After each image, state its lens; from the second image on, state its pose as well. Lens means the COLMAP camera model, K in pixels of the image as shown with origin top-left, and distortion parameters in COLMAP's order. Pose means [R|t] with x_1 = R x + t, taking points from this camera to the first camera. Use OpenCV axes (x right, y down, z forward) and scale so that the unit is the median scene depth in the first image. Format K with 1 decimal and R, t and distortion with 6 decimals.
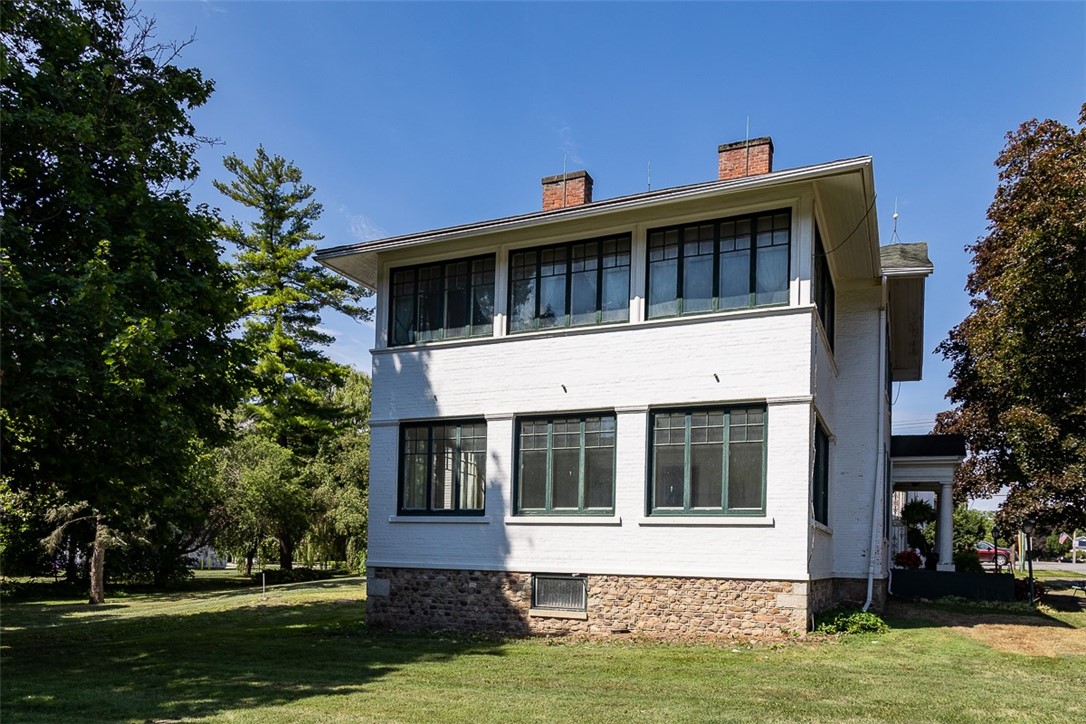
lens RADIAL K [[782.9, 0, 543.9], [0, 782.9, 541.5], [0, 0, 1]] dist [0.007128, 0.001844]
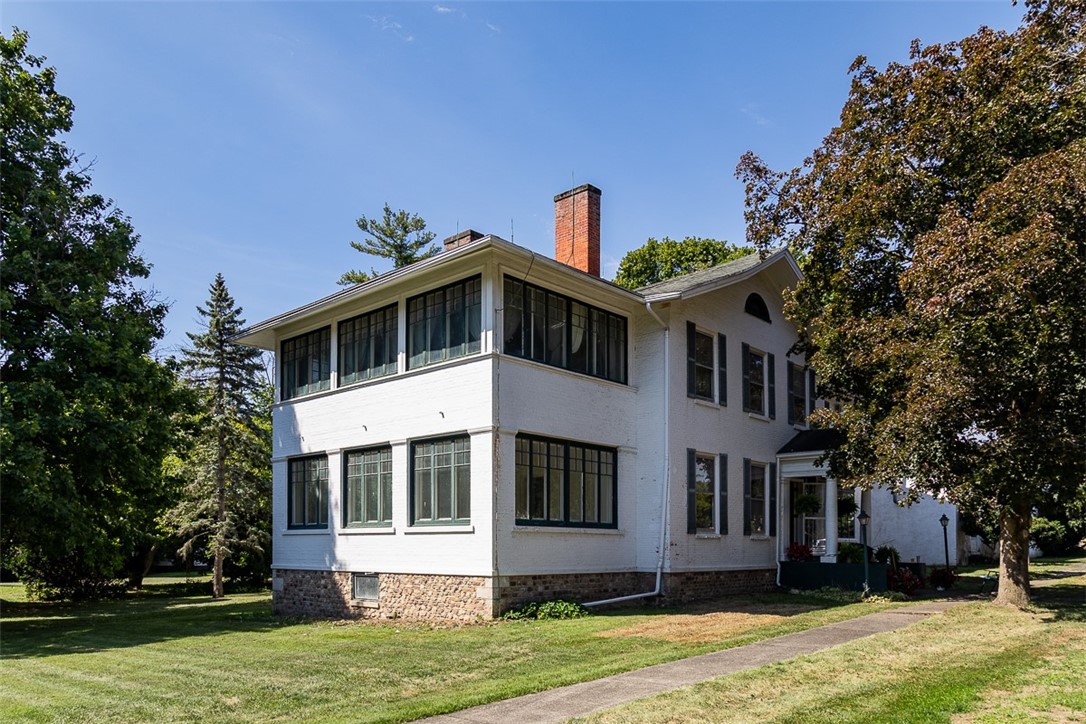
lens RADIAL K [[782.9, 0, 543.9], [0, 782.9, 541.5], [0, 0, 1]] dist [0.007128, 0.001844]
pose [[0.949022, -0.026194, -0.314120, 0.700907], [0.028670, 0.999584, 0.003263, -0.005616], [0.313904, -0.012102, 0.949378, -0.125548]]
